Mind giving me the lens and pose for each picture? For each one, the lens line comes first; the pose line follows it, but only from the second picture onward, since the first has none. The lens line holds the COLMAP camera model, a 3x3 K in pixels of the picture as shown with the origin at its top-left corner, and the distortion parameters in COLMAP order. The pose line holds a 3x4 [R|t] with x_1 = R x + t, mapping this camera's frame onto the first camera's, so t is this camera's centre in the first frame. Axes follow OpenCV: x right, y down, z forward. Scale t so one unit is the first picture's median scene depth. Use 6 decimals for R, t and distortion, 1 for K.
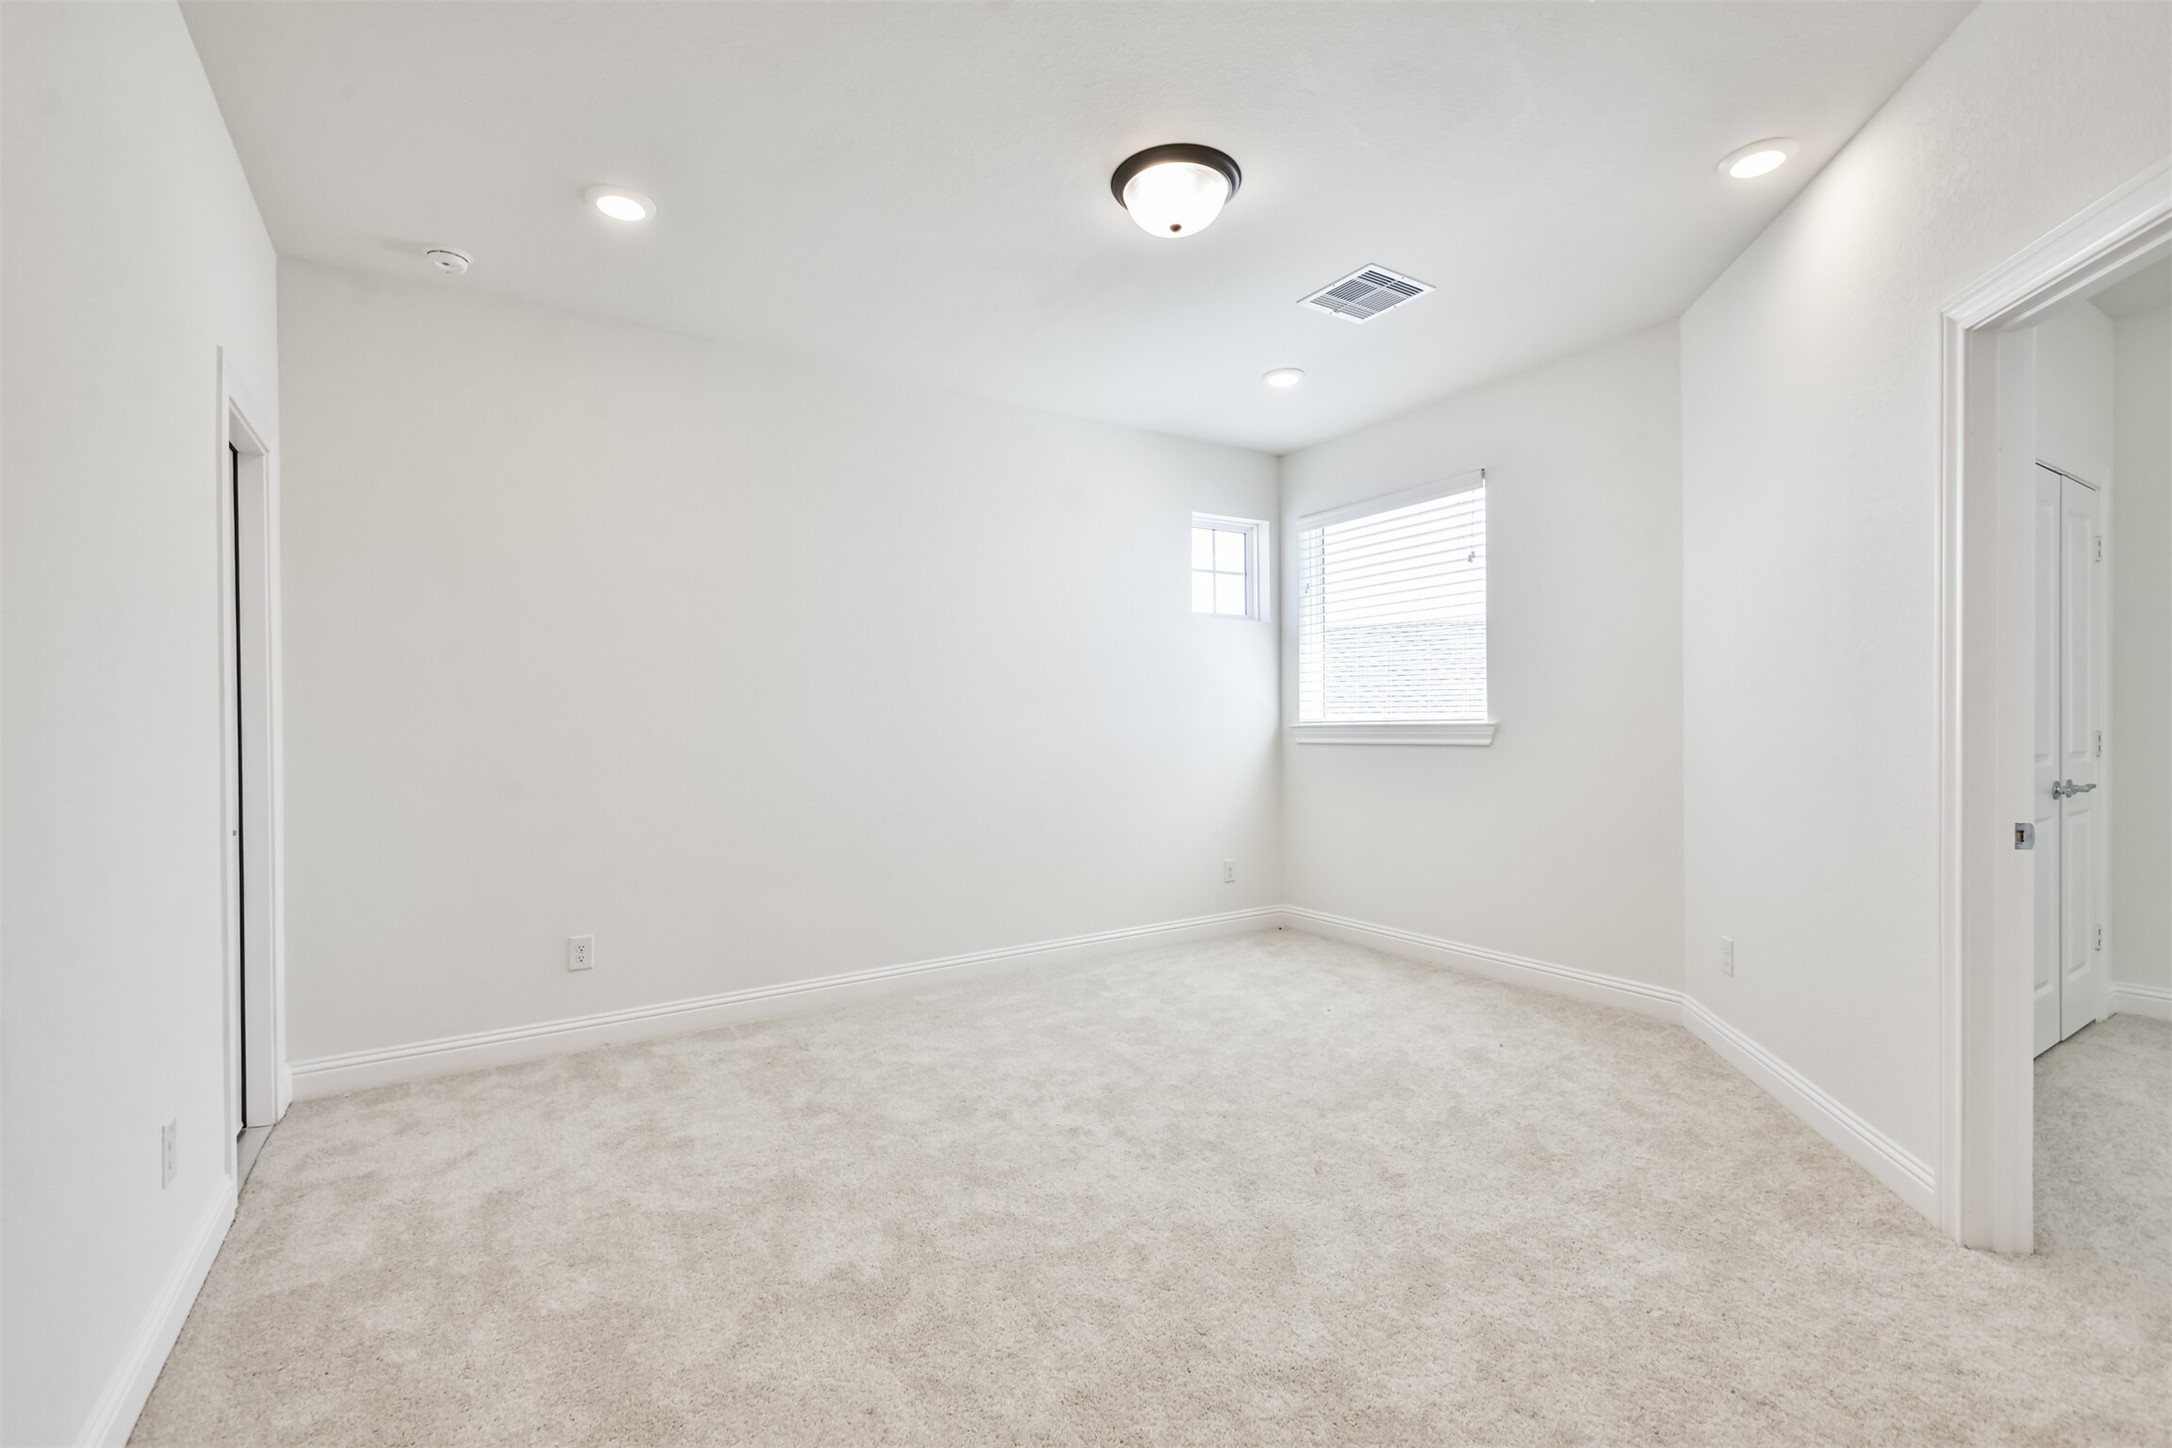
lens RADIAL K [[940.4, 0, 1088.5], [0, 940.4, 720.2], [0, 0, 1]] dist [0.026545, -0.011181]
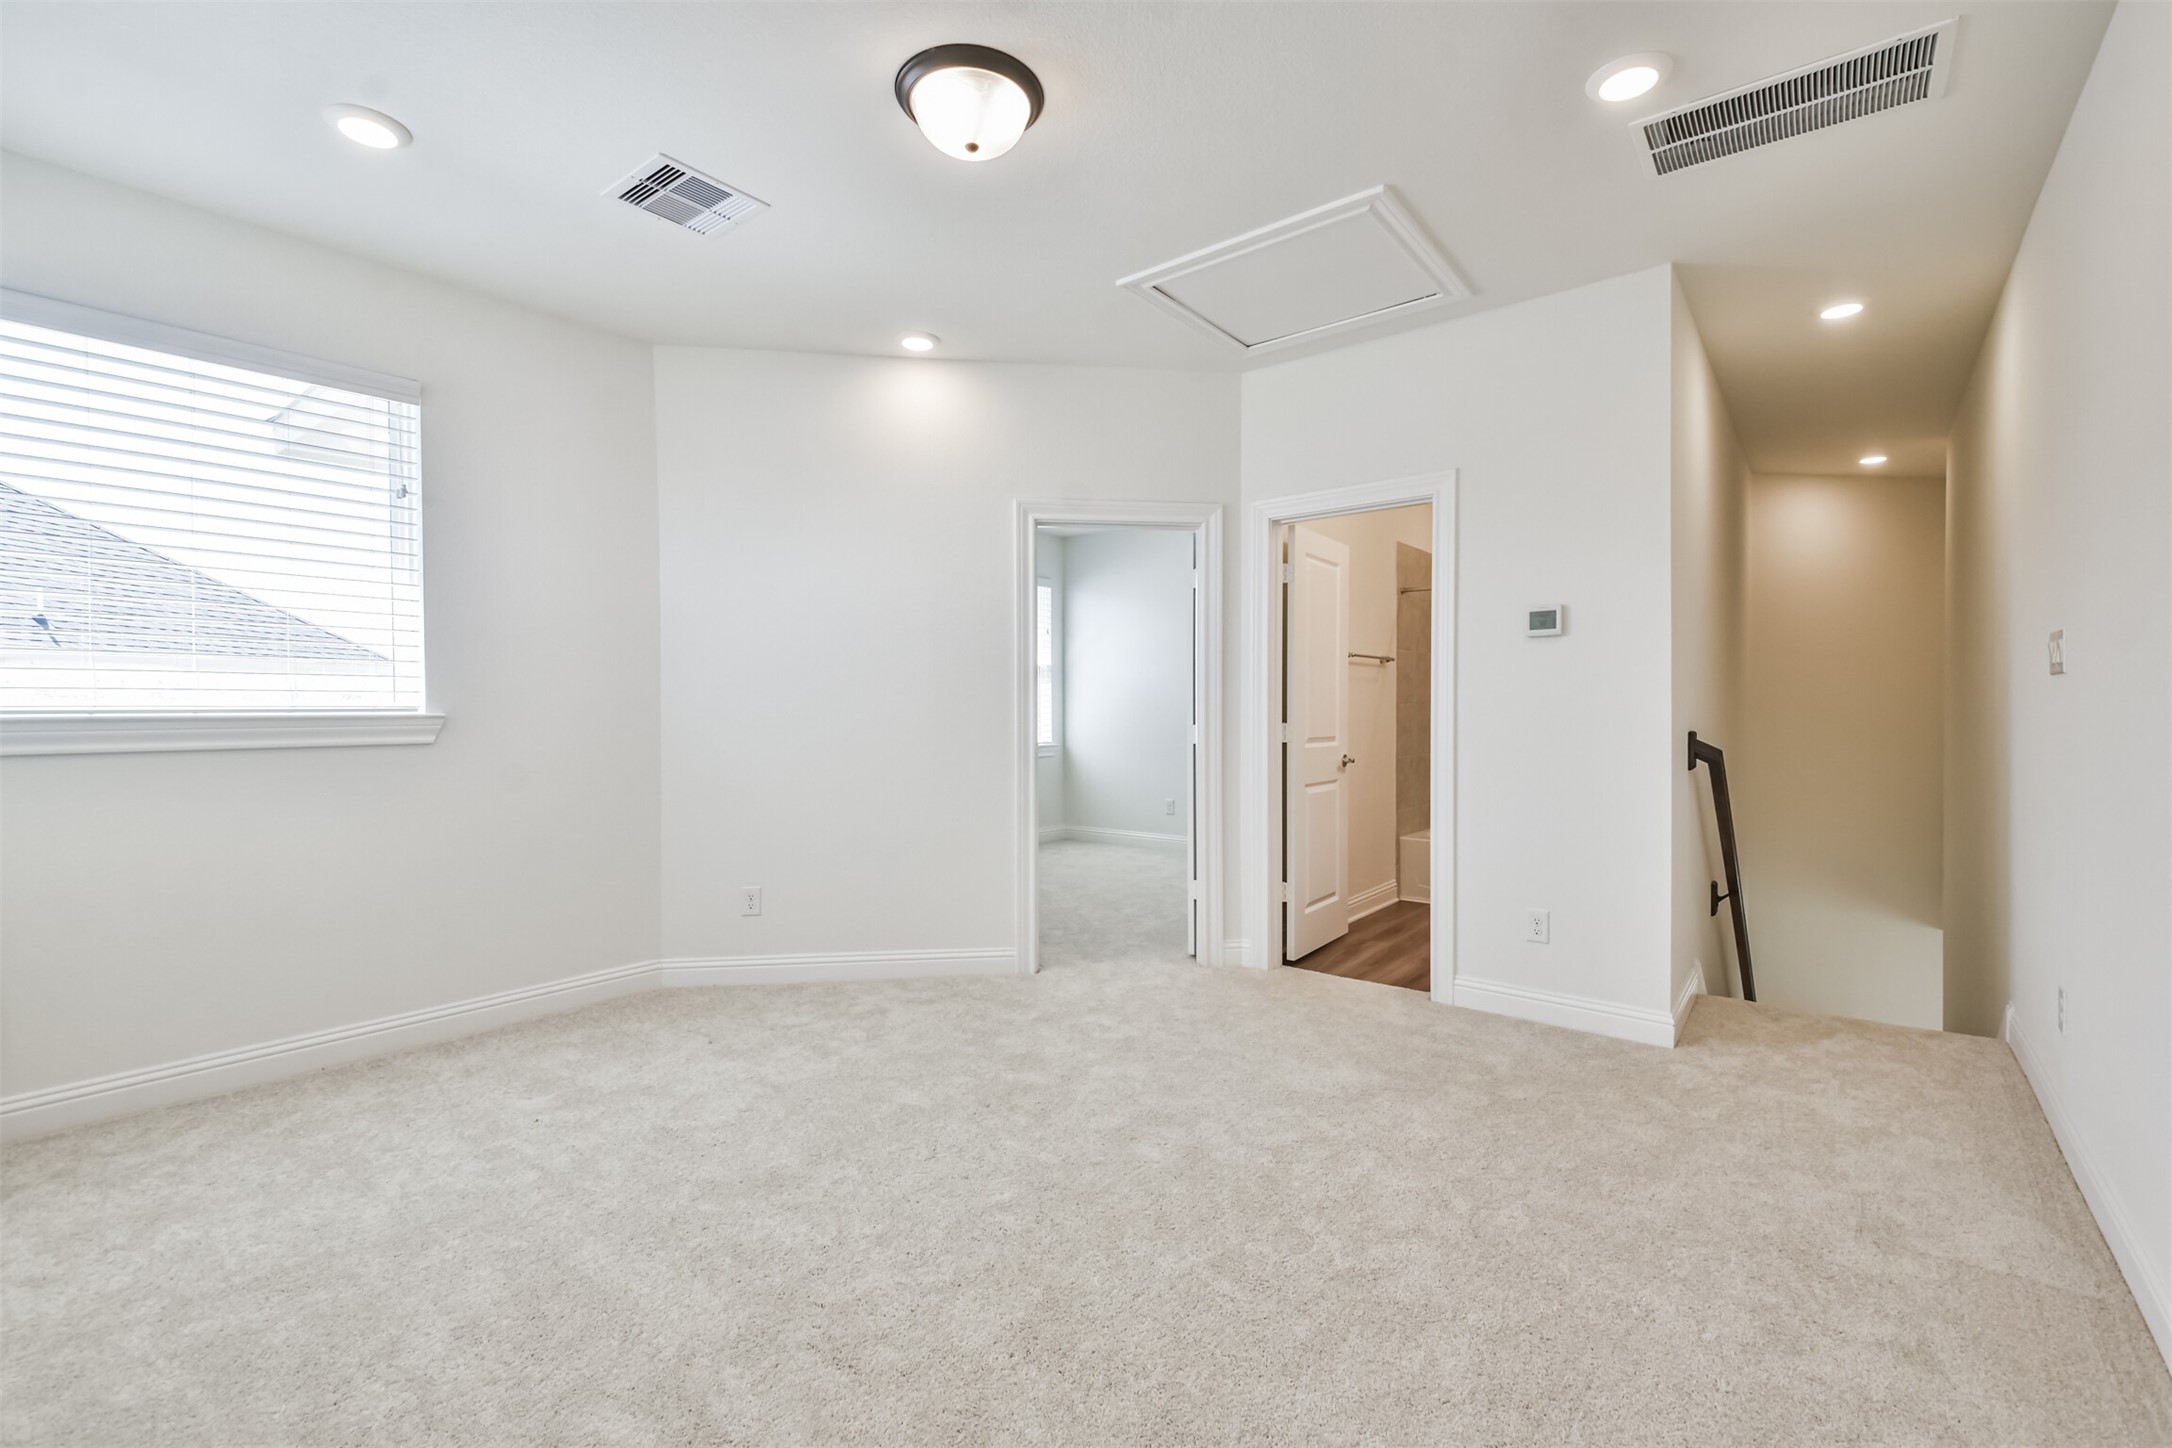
lens RADIAL K [[940.4, 0, 1089.0], [0, 940.4, 725.9], [0, 0, 1]] dist [0.026545, -0.011181]
pose [[-0.301644, -0.011378, 0.953353, -0.478377], [0.003038, 0.999912, 0.012895, 0.003898], [-0.953416, 0.006786, -0.301583, 0.721687]]
